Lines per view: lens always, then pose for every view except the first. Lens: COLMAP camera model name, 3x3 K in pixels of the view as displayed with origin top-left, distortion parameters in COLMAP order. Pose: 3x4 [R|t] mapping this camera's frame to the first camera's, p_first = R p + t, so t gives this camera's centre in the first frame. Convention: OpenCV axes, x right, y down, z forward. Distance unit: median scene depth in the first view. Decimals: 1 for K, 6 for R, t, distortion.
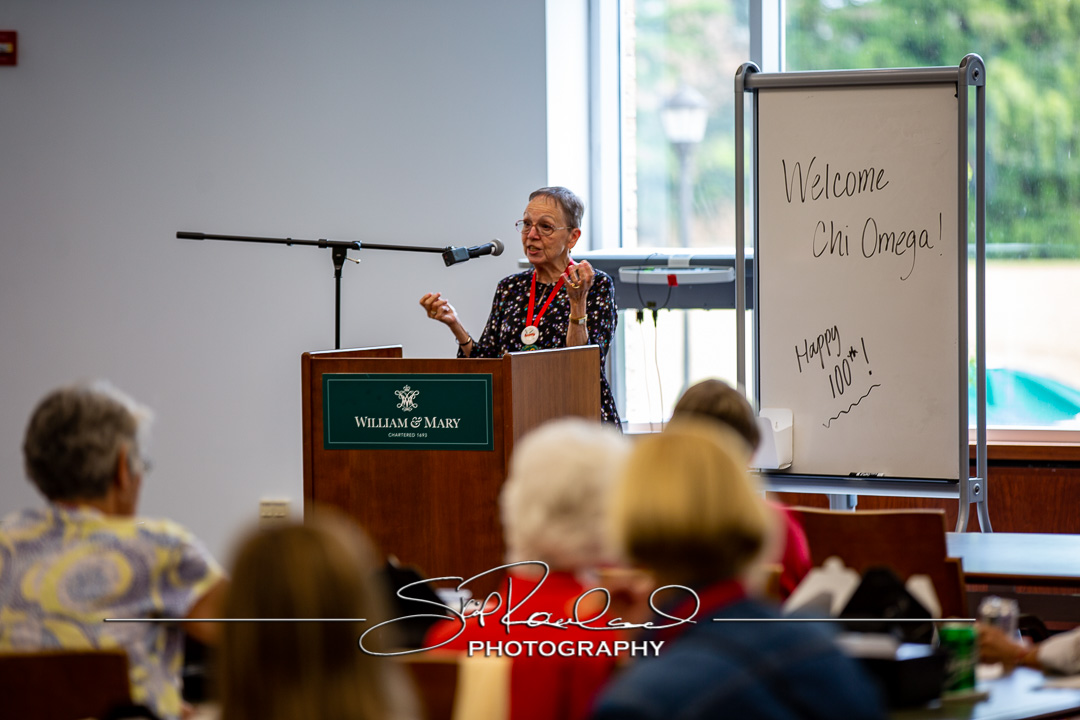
lens RADIAL K [[5724.7, 0, 540.0], [0, 5724.7, 360.0], [0, 0, 1]] dist [1.402132, 5.000547]
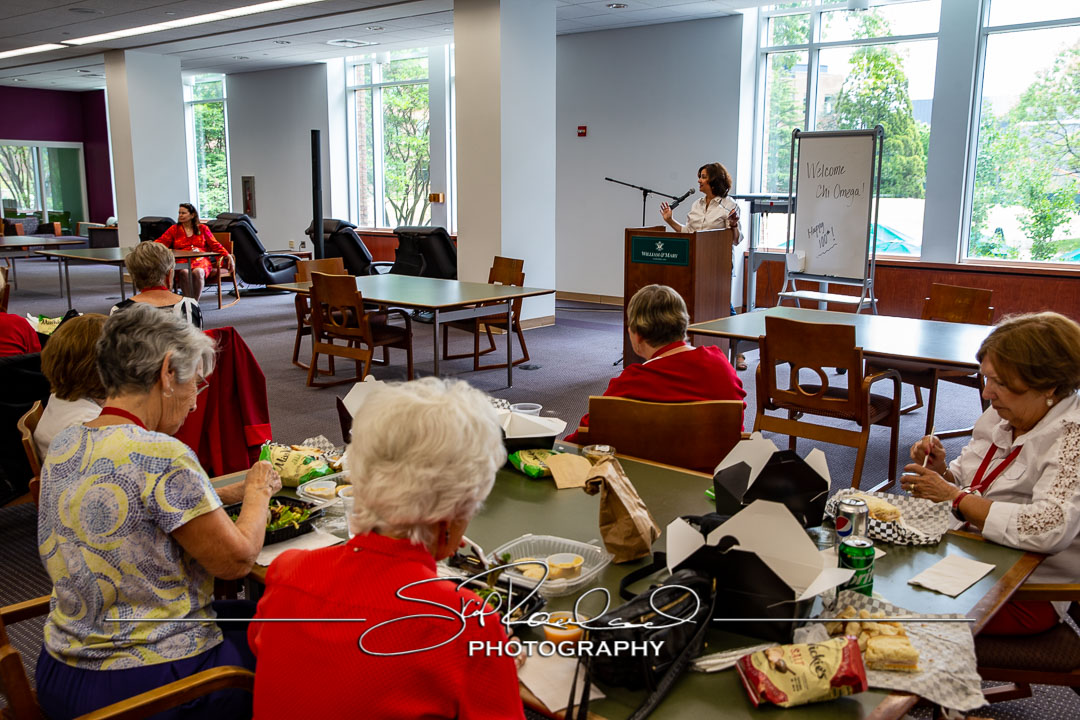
lens RADIAL K [[1040.5, 0, 538.1], [0, 1040.5, 375.8], [0, 0, 1]] dist [0.007918, 0.002045]
pose [[0.974179, 0.058343, -0.218109, 0.031174], [-0.024364, 0.987559, 0.155349, -0.007616], [0.224459, -0.146024, 0.963481, 0.463231]]
